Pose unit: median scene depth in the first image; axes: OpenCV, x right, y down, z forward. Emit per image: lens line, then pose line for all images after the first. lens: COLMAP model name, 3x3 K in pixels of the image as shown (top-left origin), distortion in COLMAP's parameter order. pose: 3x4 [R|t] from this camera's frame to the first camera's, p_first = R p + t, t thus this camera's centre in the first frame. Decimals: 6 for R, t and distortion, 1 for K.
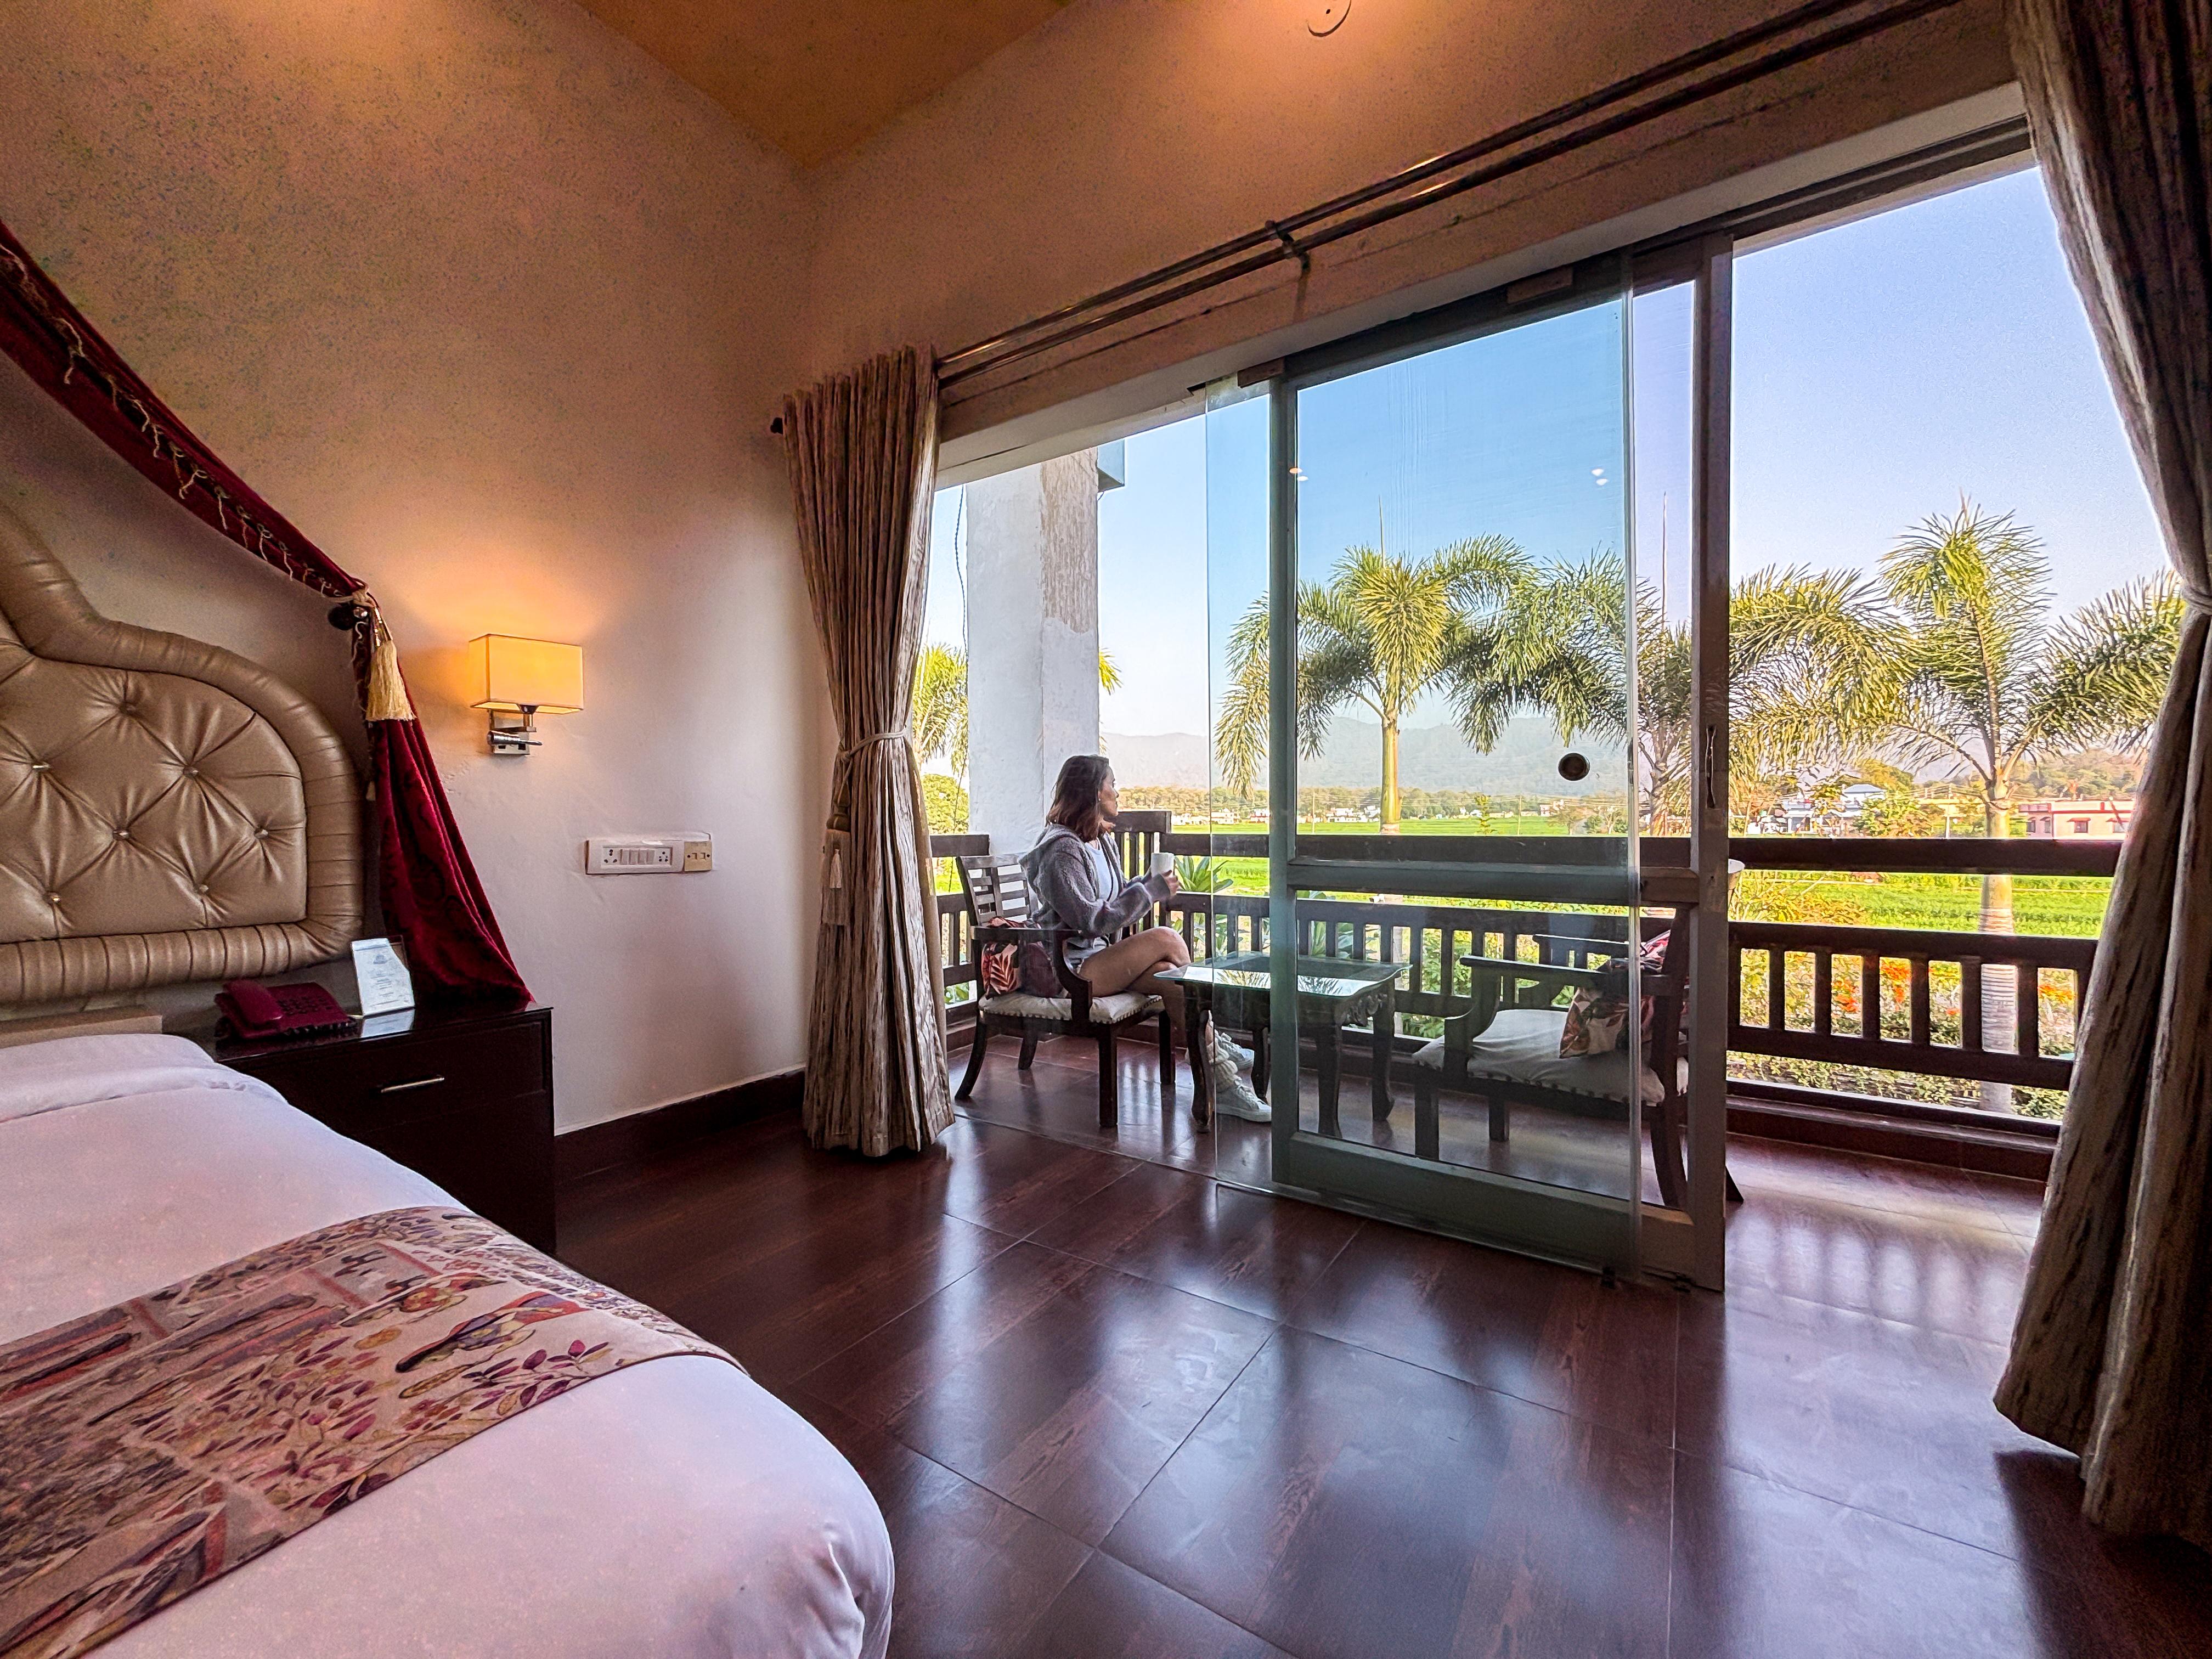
lens RADIAL K [[888.7, 0, 1102.9], [0, 888.7, 823.7], [0, 0, 1]] dist [-0.000207, 0.000324]
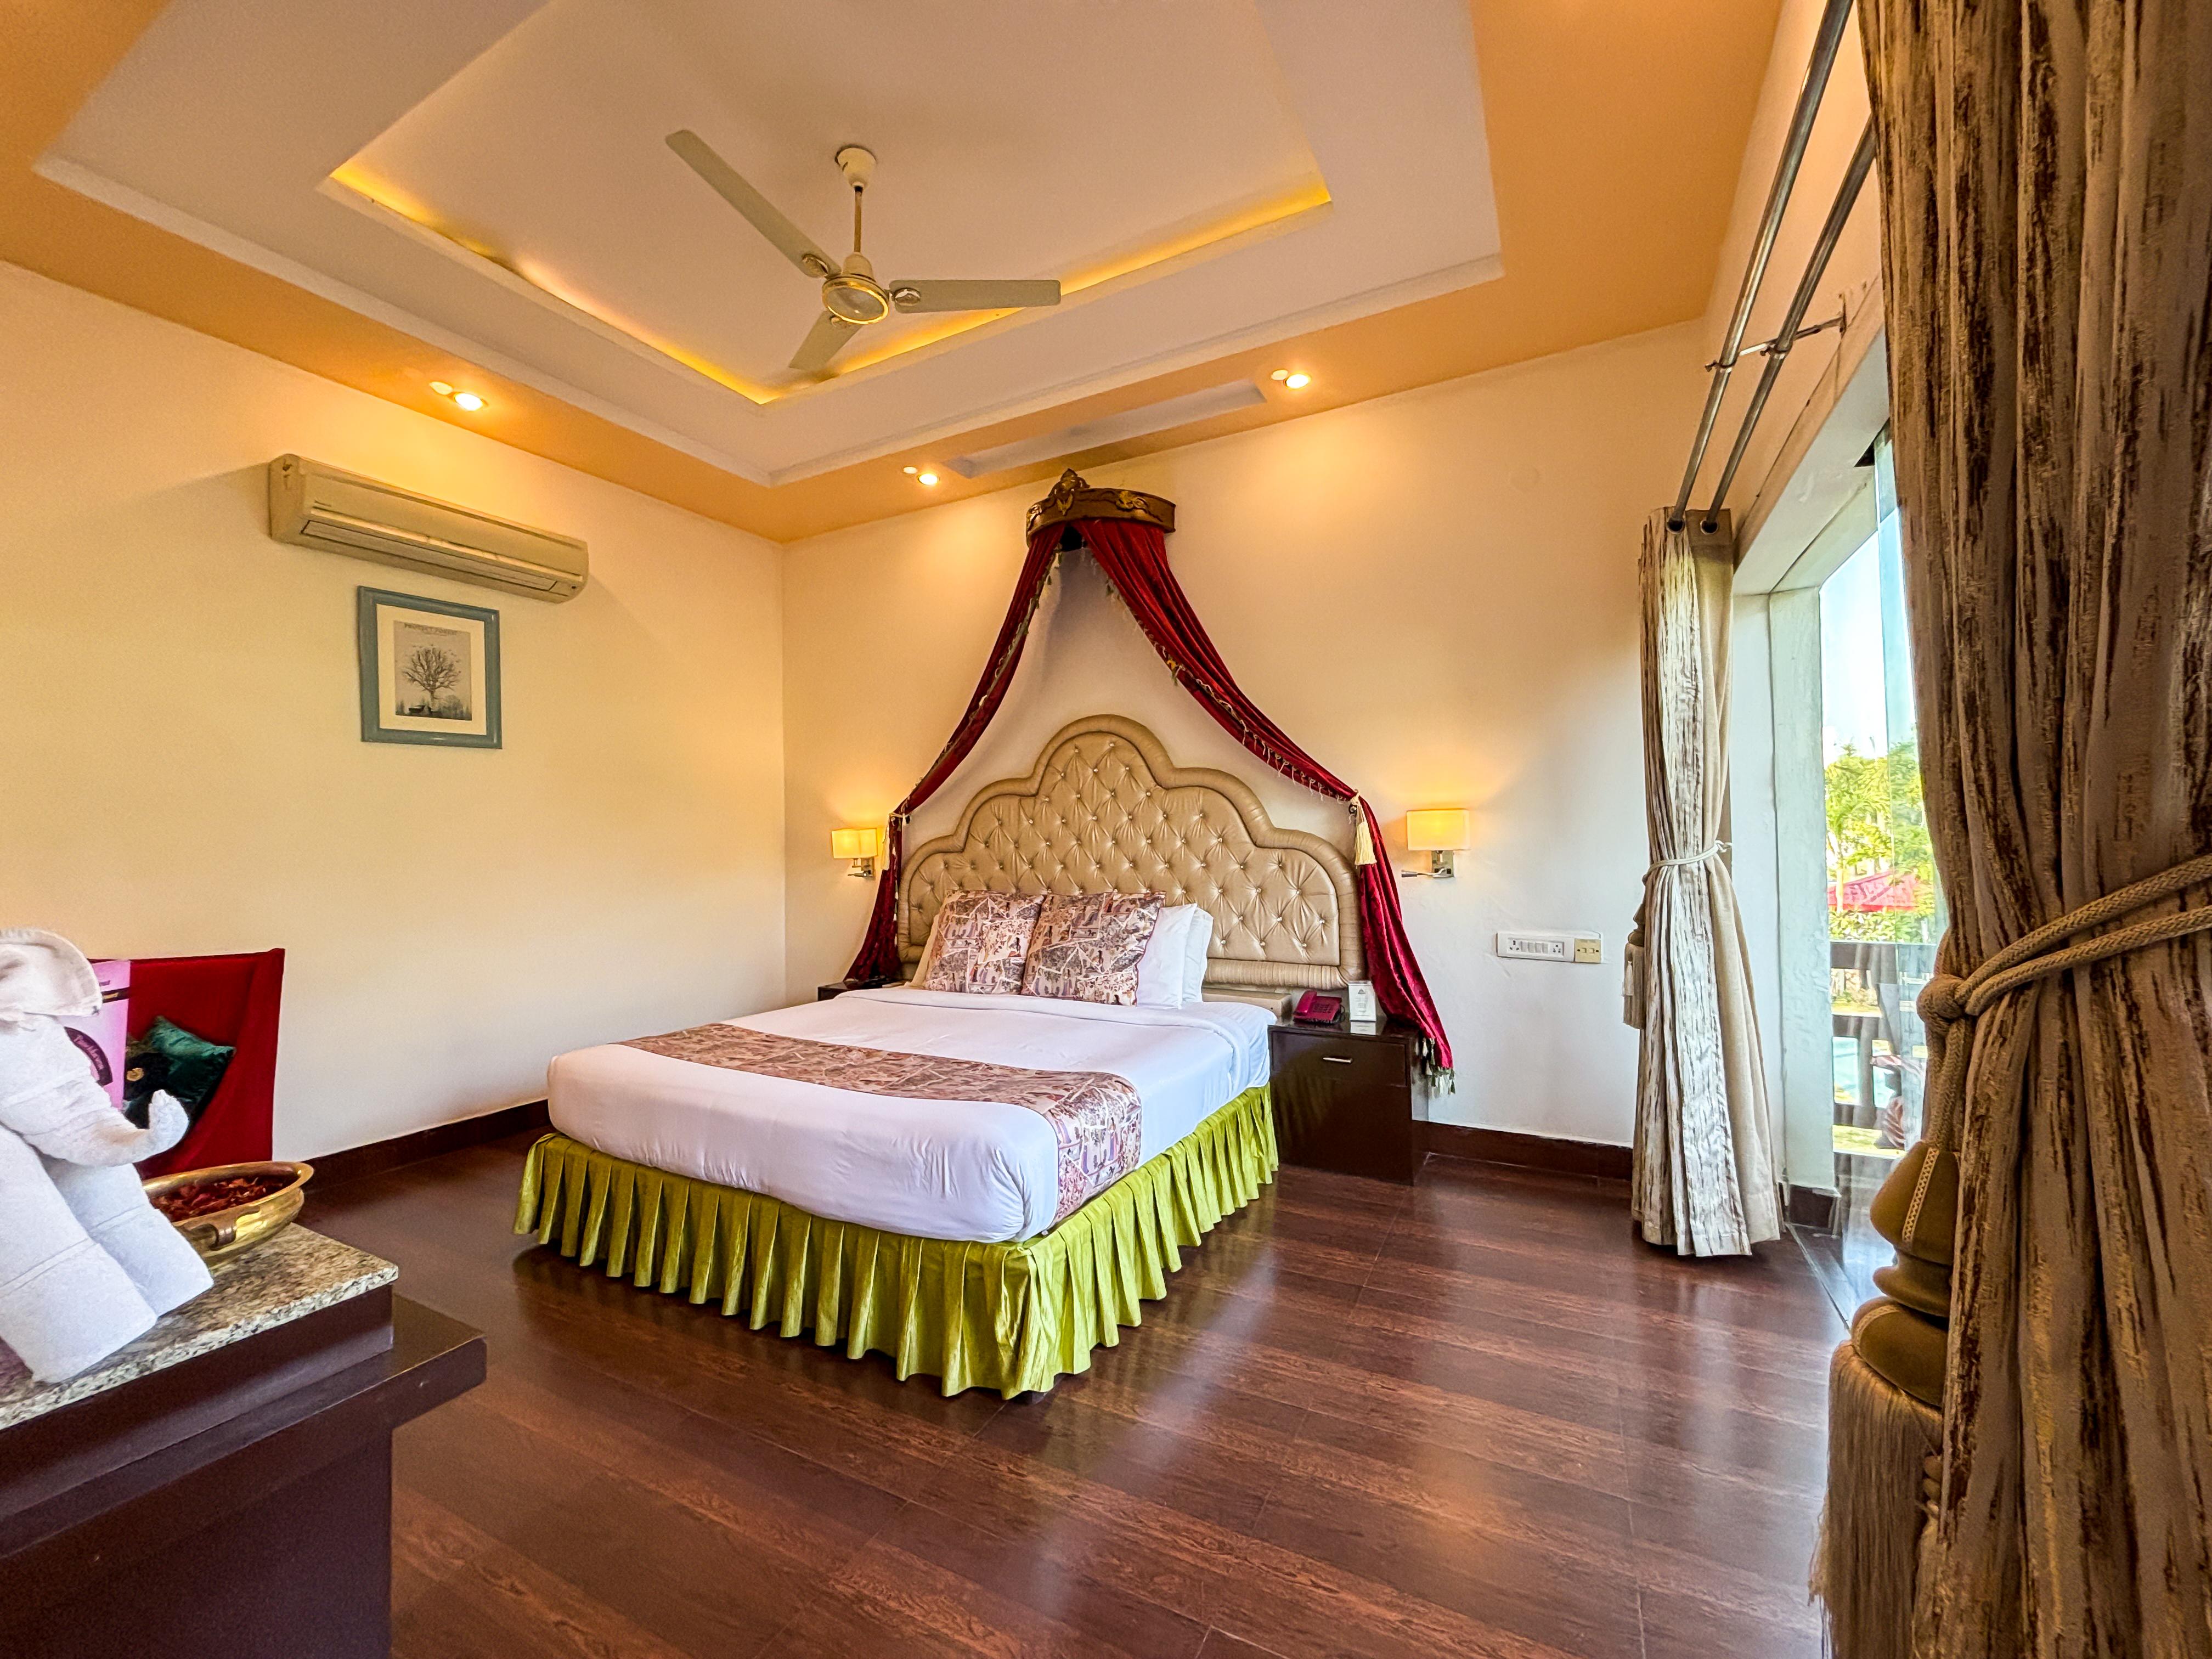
lens RADIAL K [[876.8, 0, 1100.0], [0, 876.8, 828.9], [0, 0, 1]] dist [0.017995, -0.010448]
pose [[0.104138, -0.011439, -0.994497, 0.793449], [0.009137, 0.999903, -0.010544, -0.142337], [0.994521, -0.007988, 0.104232, 0.203830]]
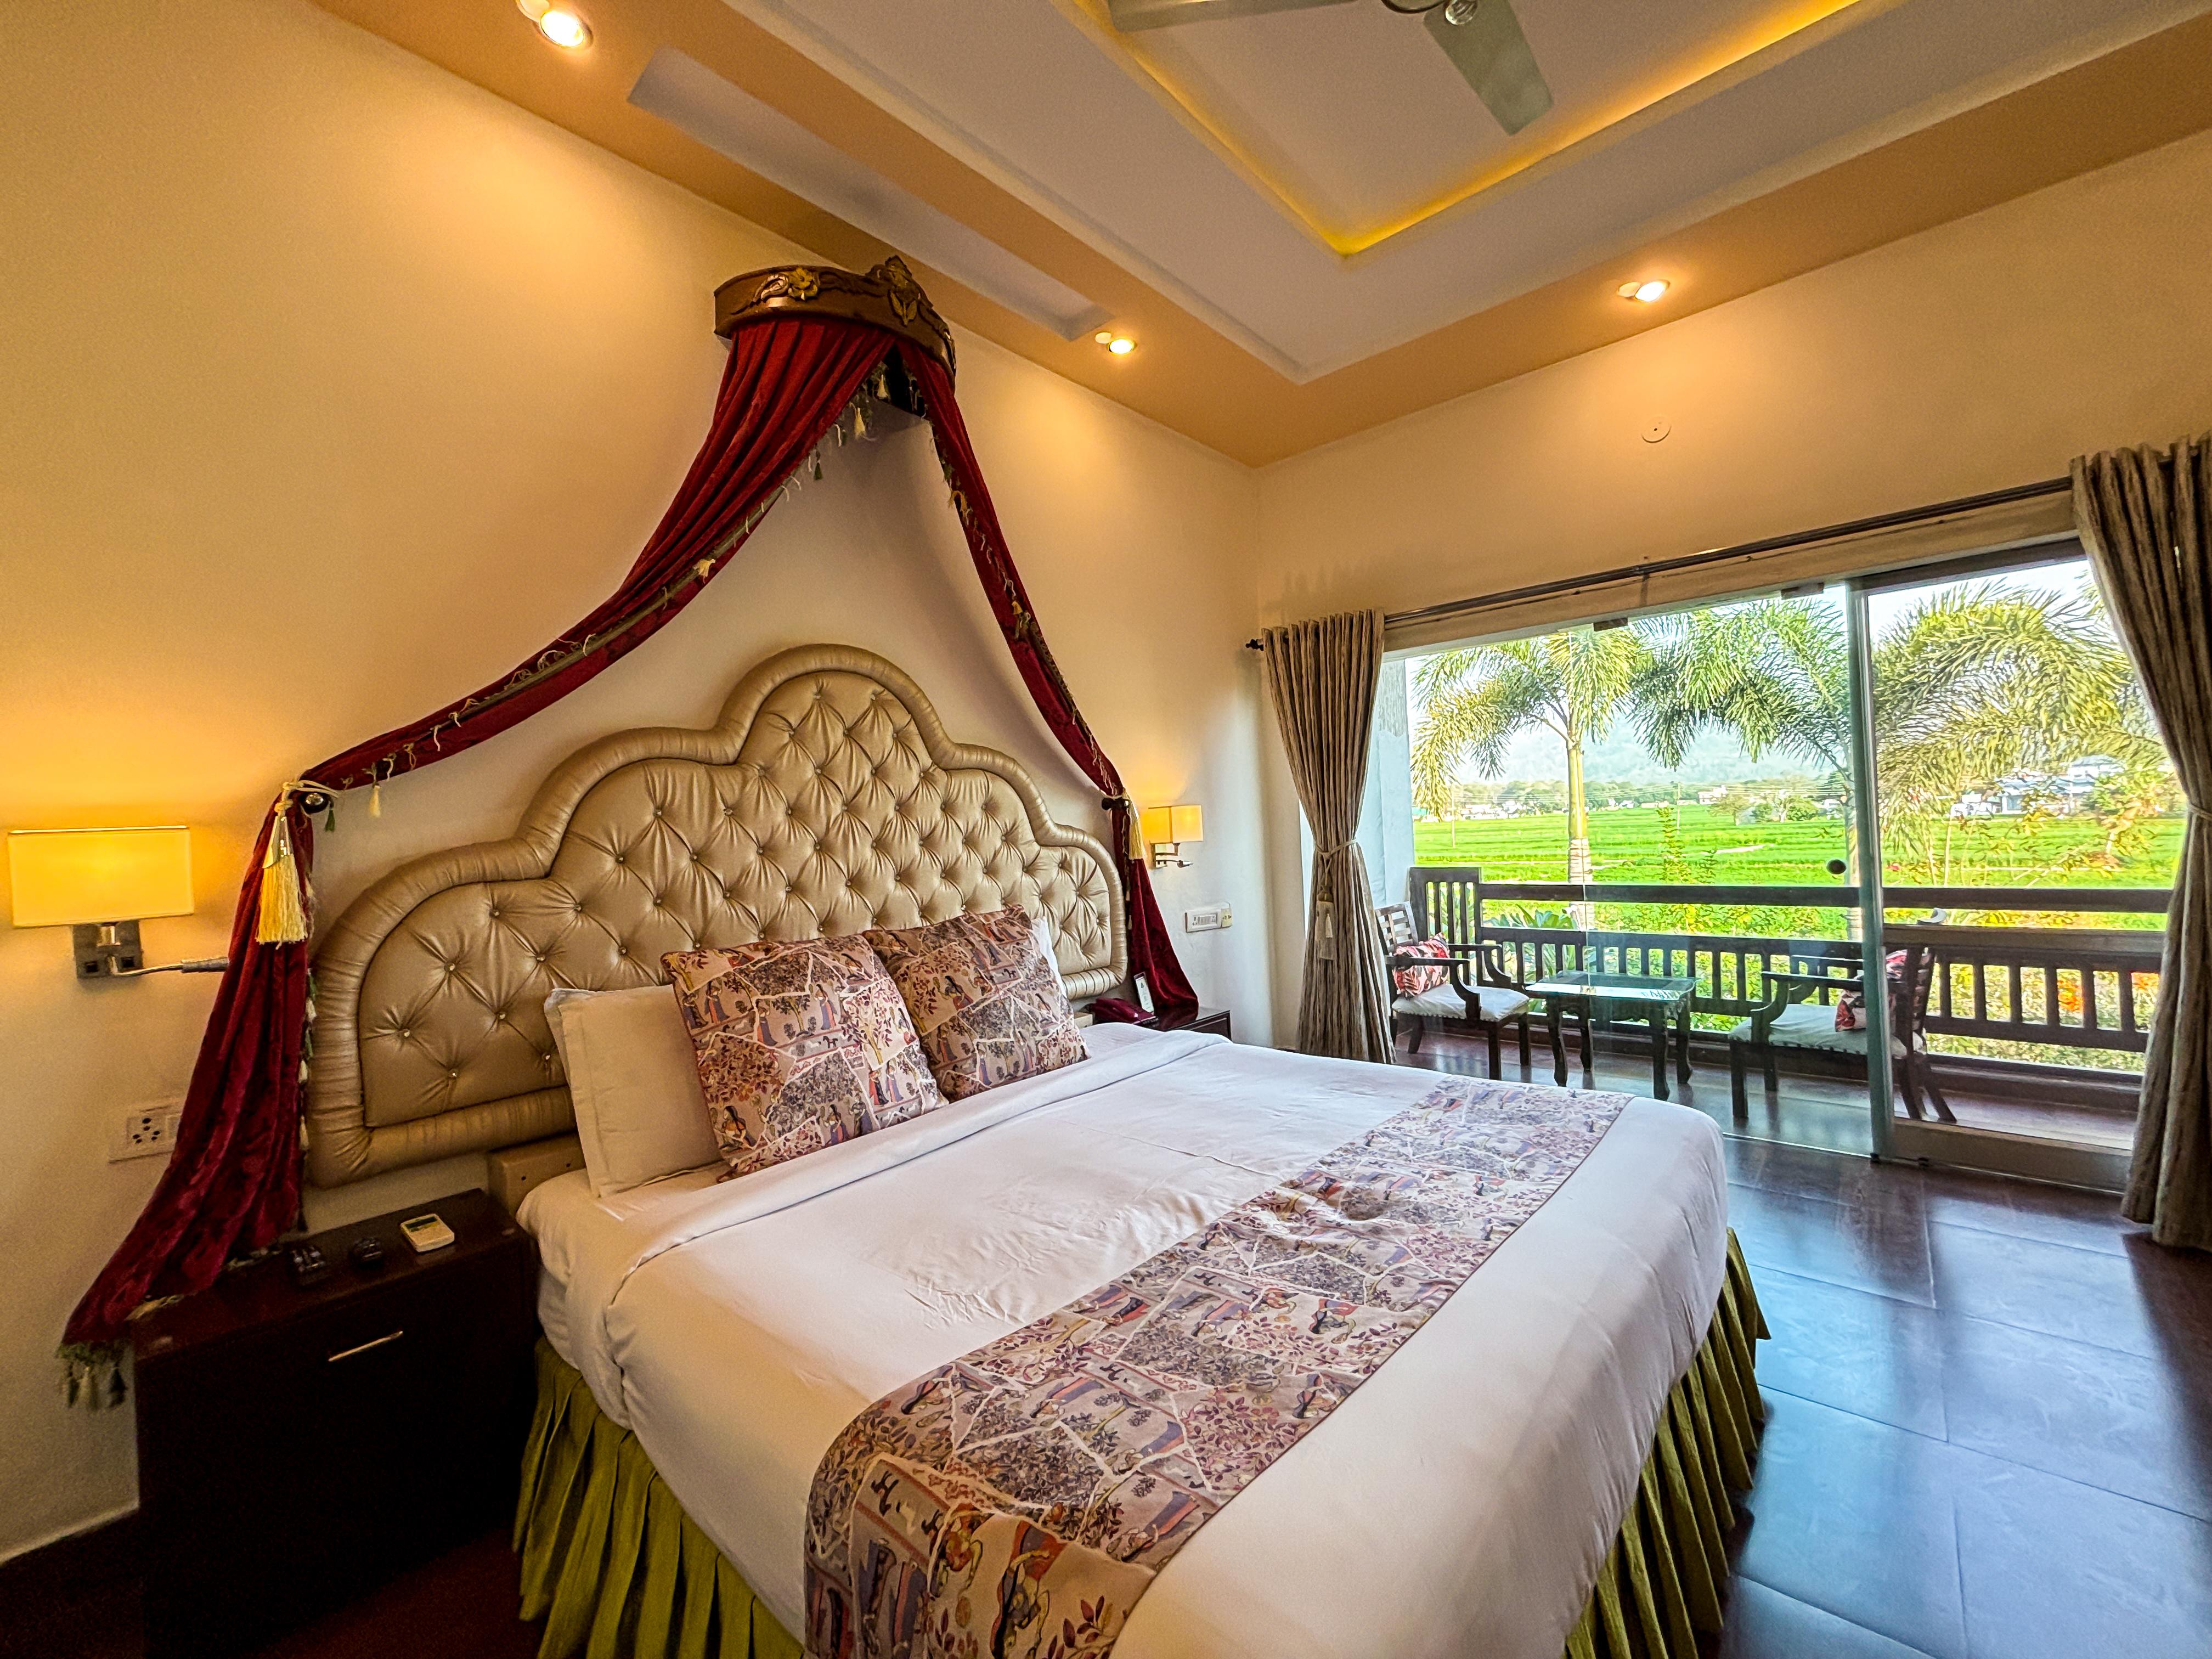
lens RADIAL K [[882.4, 0, 1106.1], [0, 882.4, 822.8], [0, 0, 1]] dist [0.013449, -0.005763]
pose [[0.990588, -0.038281, -0.131419, -0.504027], [0.036971, 0.999239, -0.012394, -0.137996], [0.131793, 0.007419, 0.991249, -0.698875]]
